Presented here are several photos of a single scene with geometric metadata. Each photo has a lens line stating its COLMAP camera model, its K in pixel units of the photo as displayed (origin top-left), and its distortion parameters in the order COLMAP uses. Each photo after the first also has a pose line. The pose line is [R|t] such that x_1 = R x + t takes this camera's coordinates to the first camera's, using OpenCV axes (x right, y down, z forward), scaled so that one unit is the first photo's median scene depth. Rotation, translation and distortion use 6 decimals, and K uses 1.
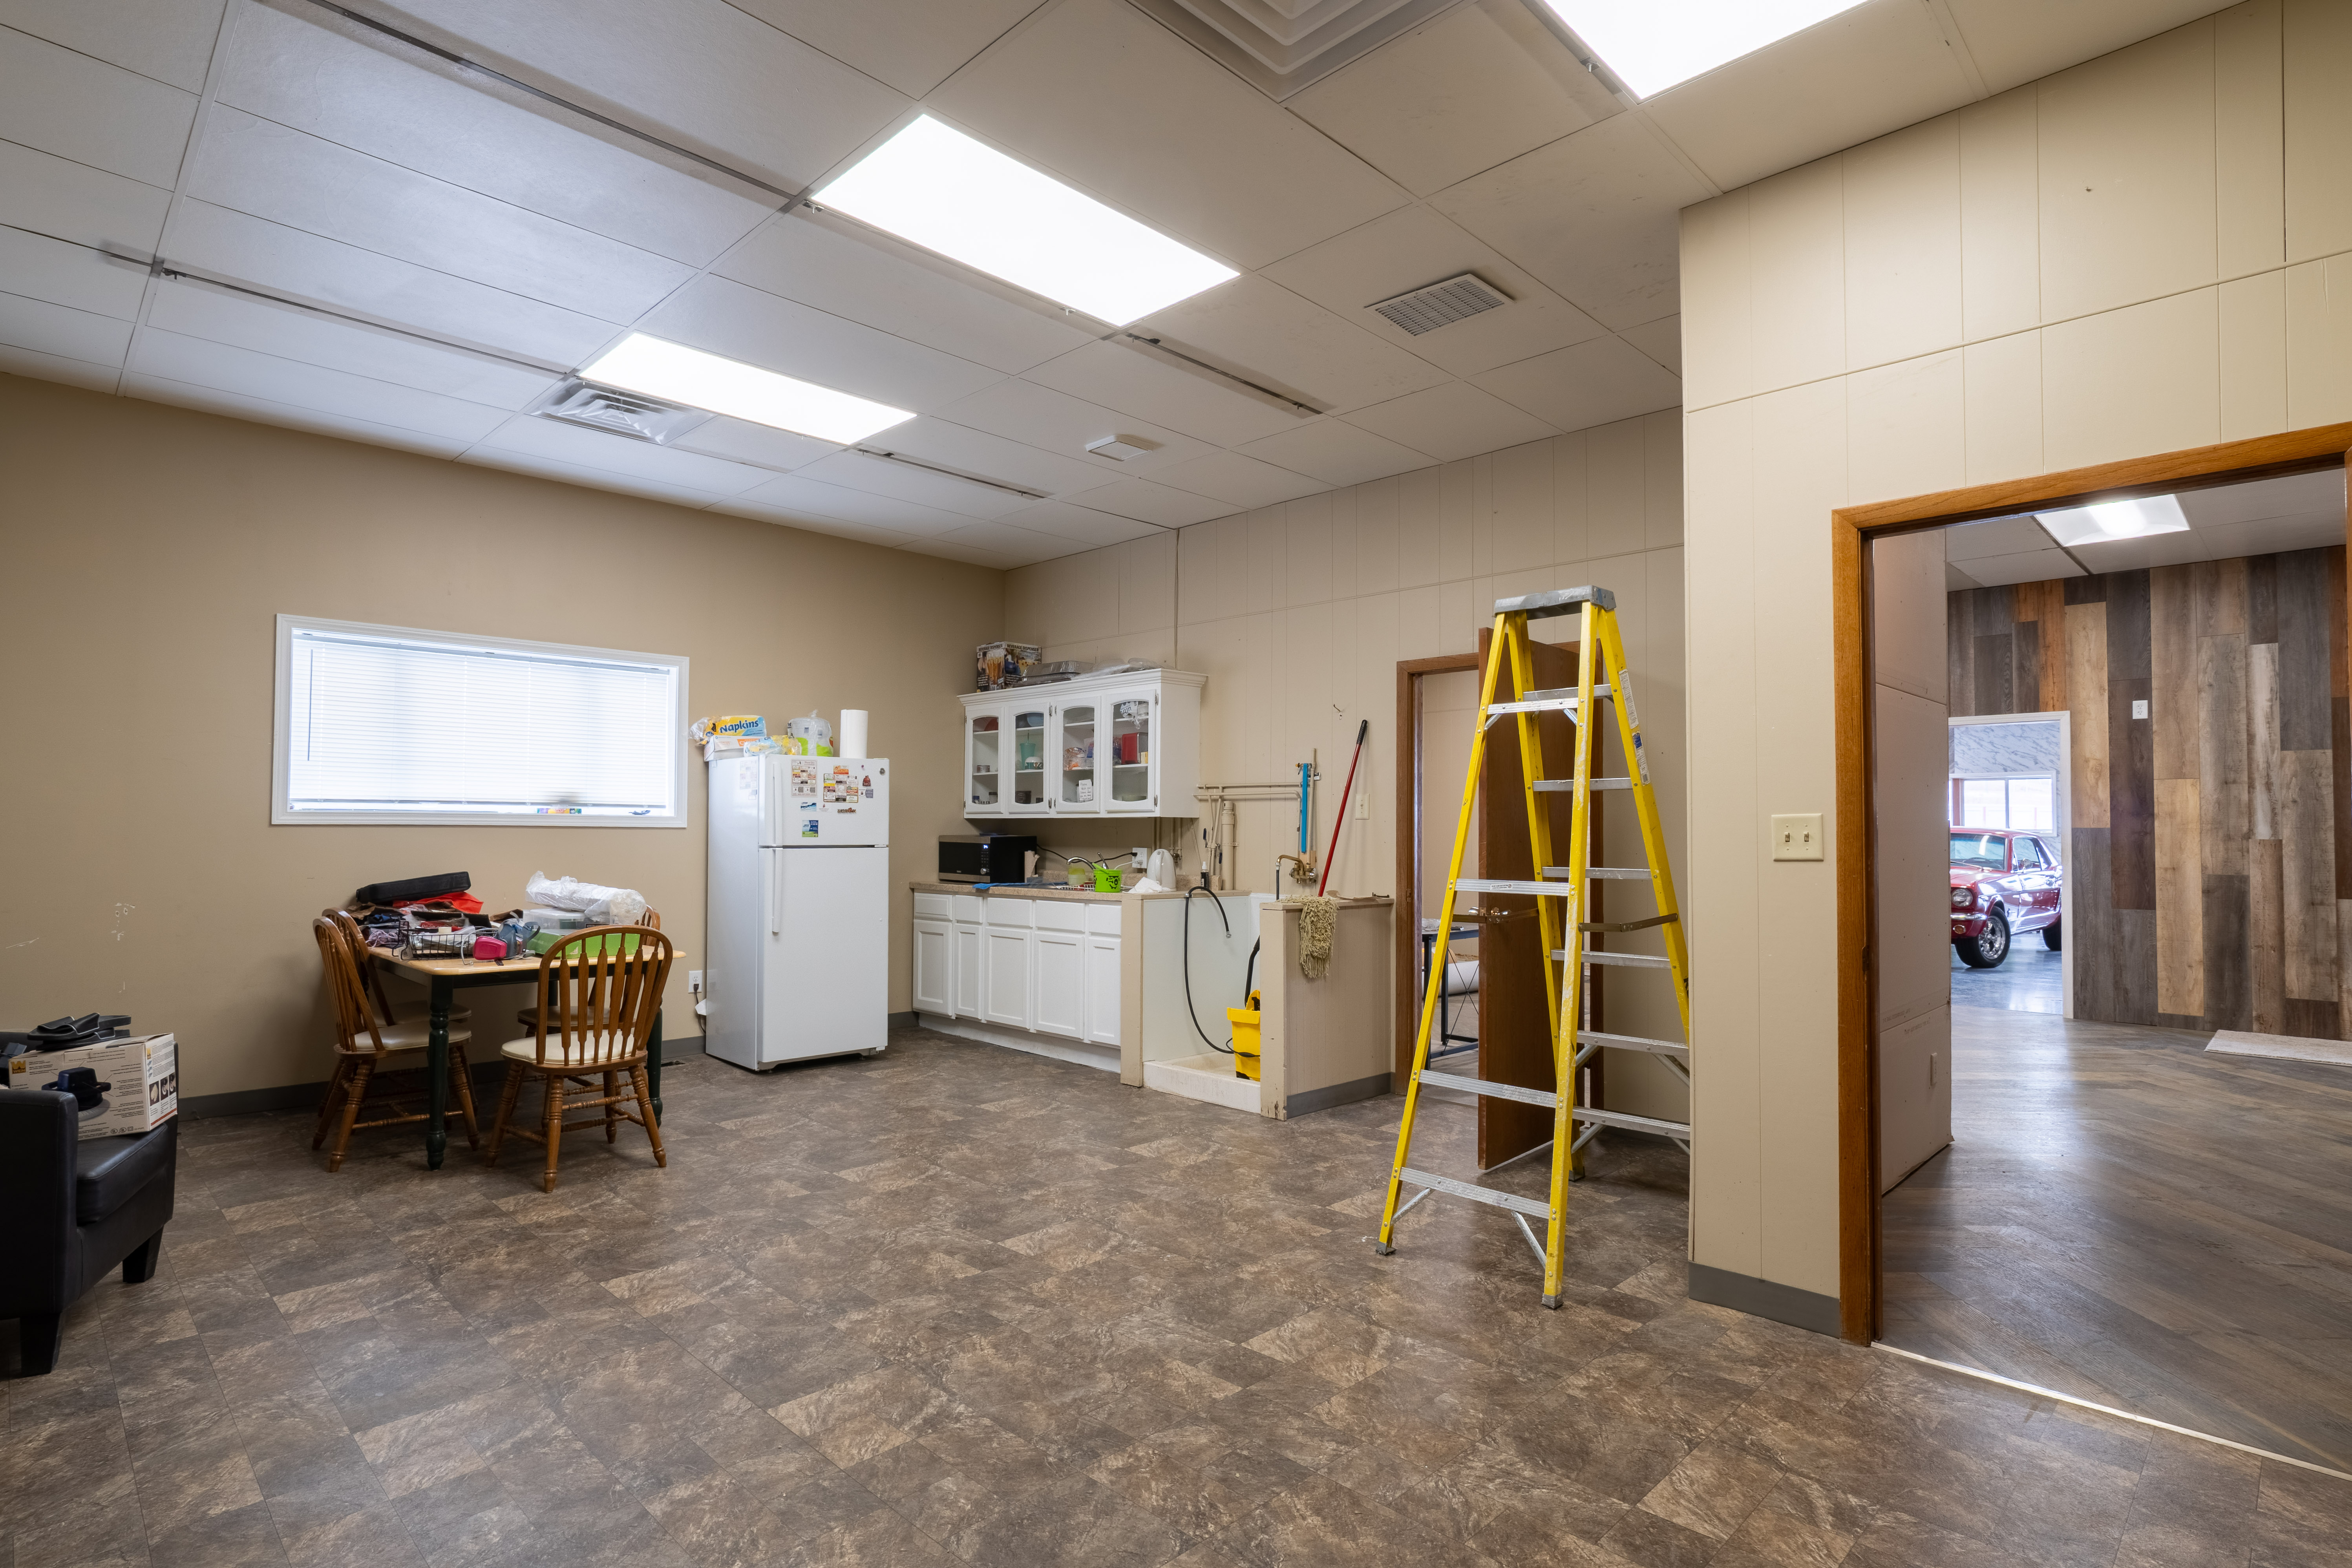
lens RADIAL K [[1159.8, 0, 1164.9], [0, 1159.8, 790.9], [0, 0, 1]] dist [-0.016044, 0.001816]
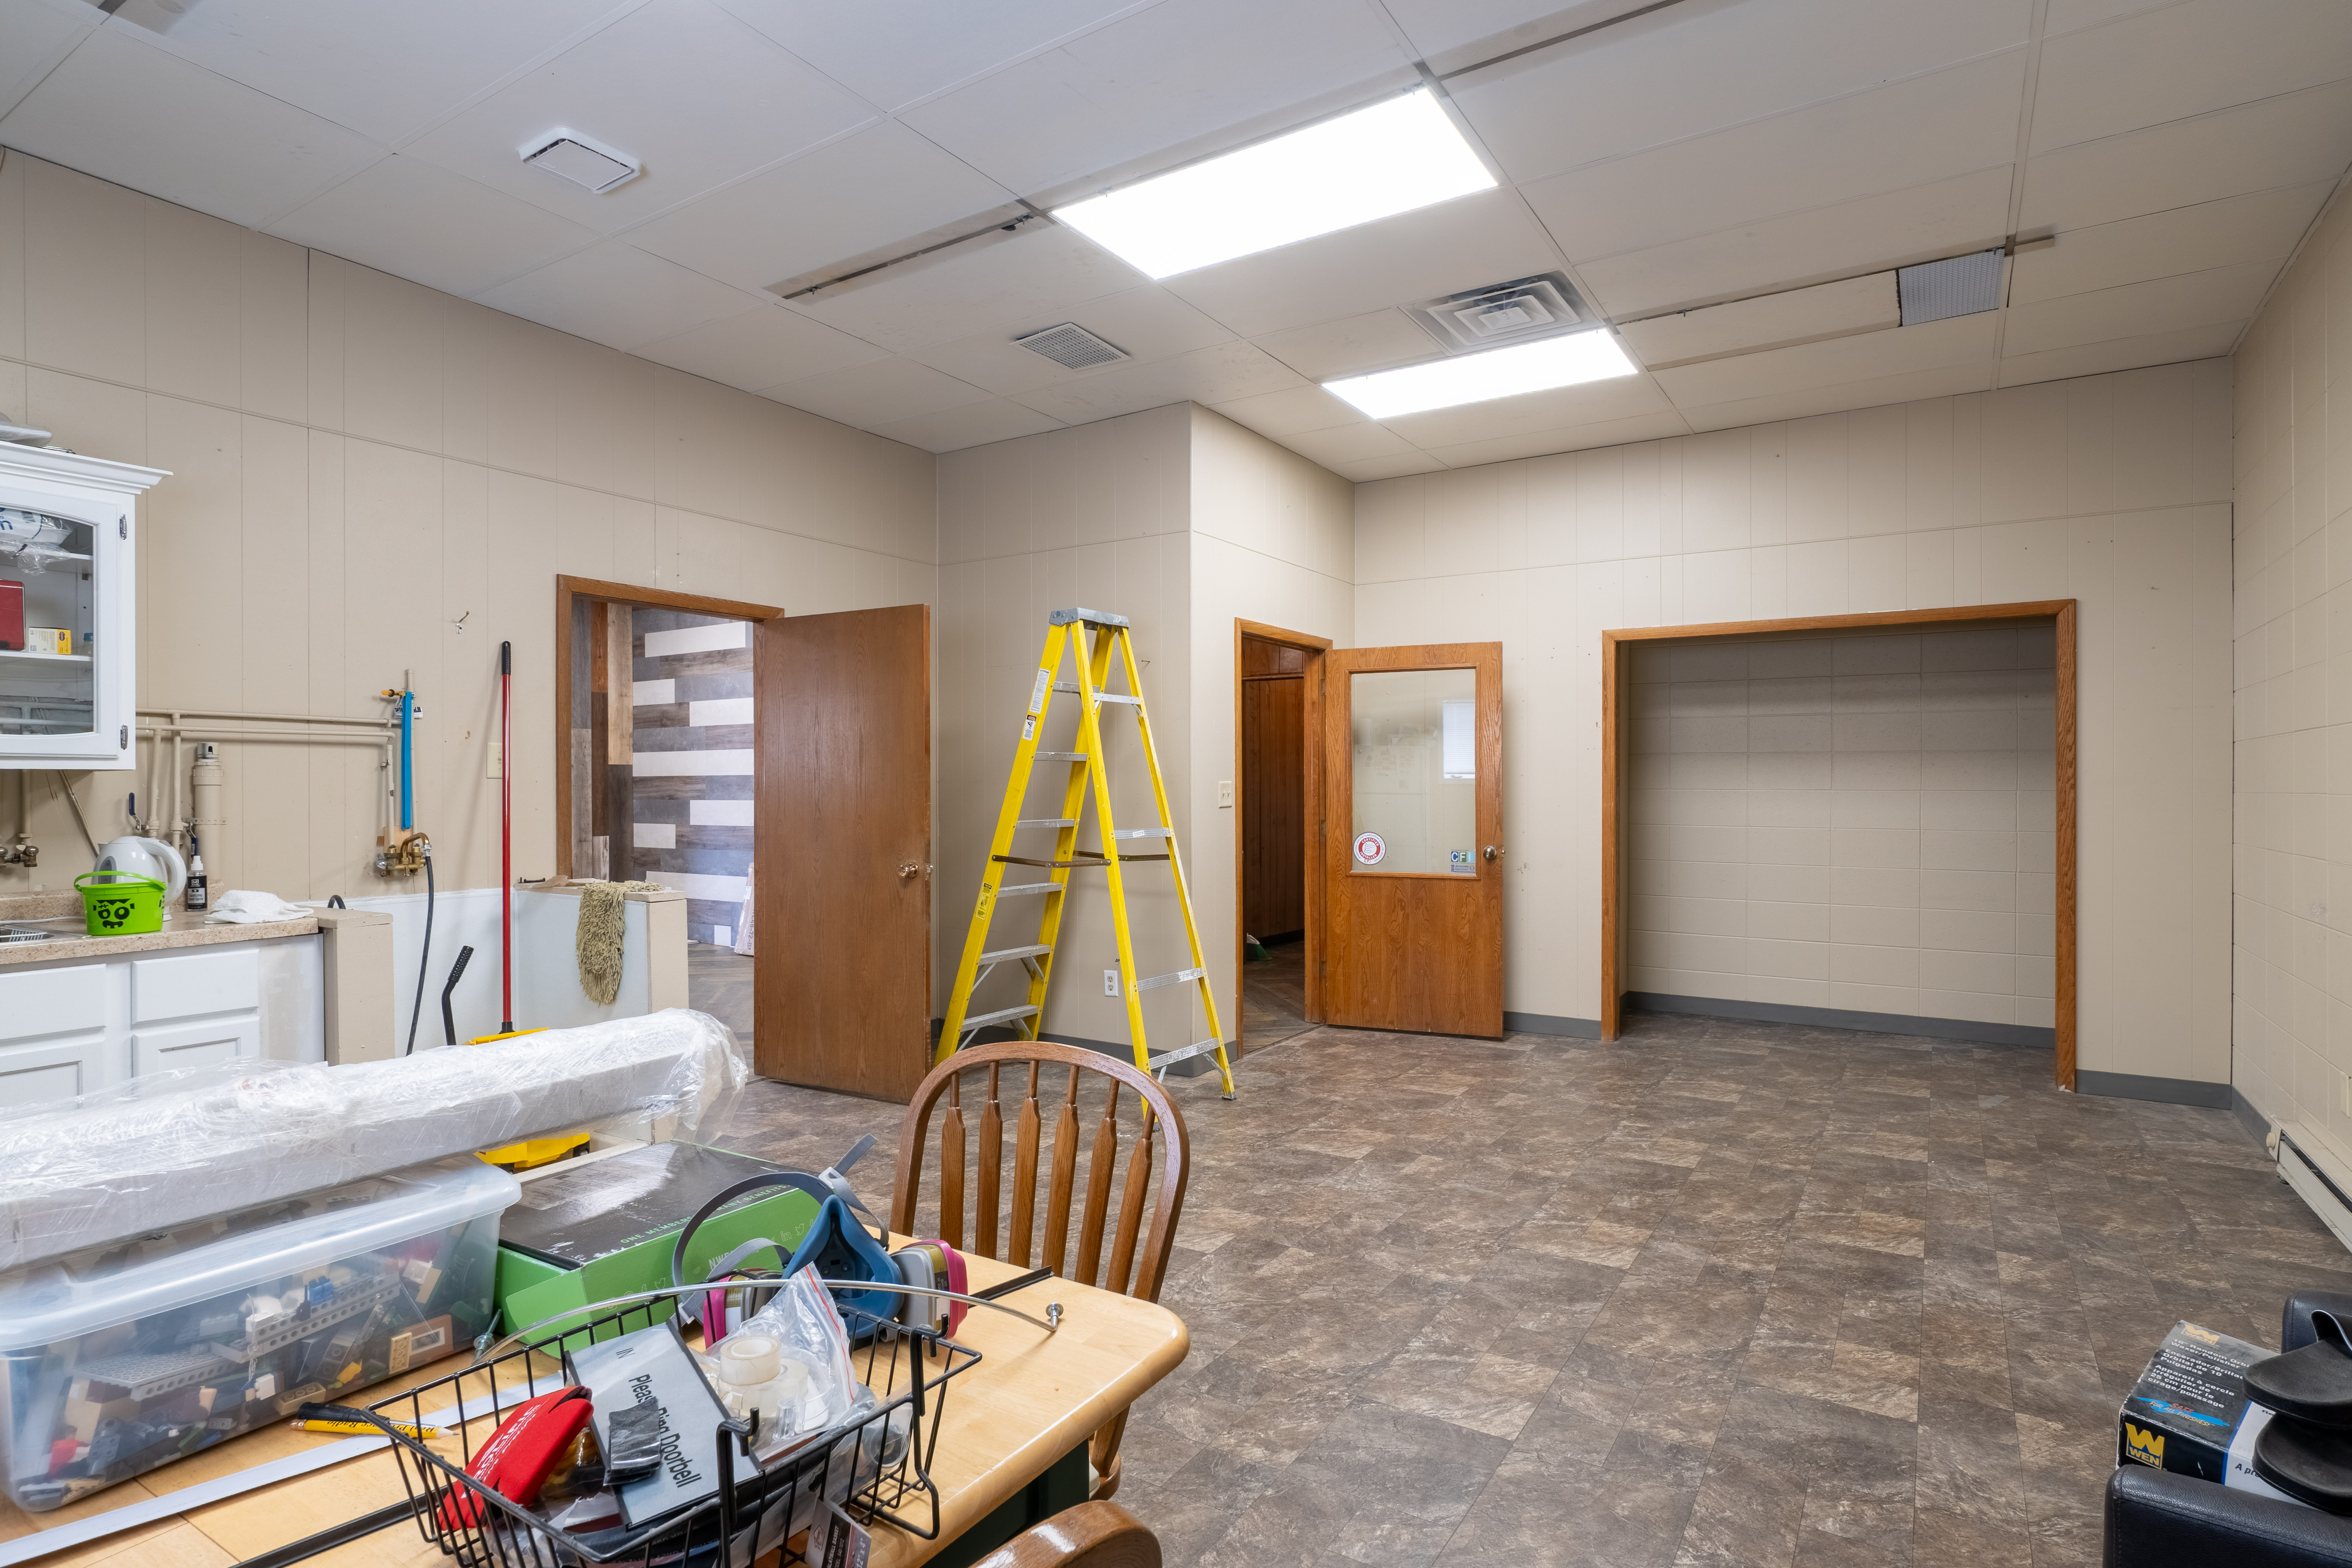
lens RADIAL K [[1159.8, 0, 1159.4], [0, 1159.8, 791.7], [0, 0, 1]] dist [-0.016044, 0.001816]
pose [[-0.180870, -0.009033, 0.983465, -1.231302], [-0.034136, 0.999413, 0.002902, 0.032860], [-0.982914, -0.033047, -0.181072, 1.453778]]
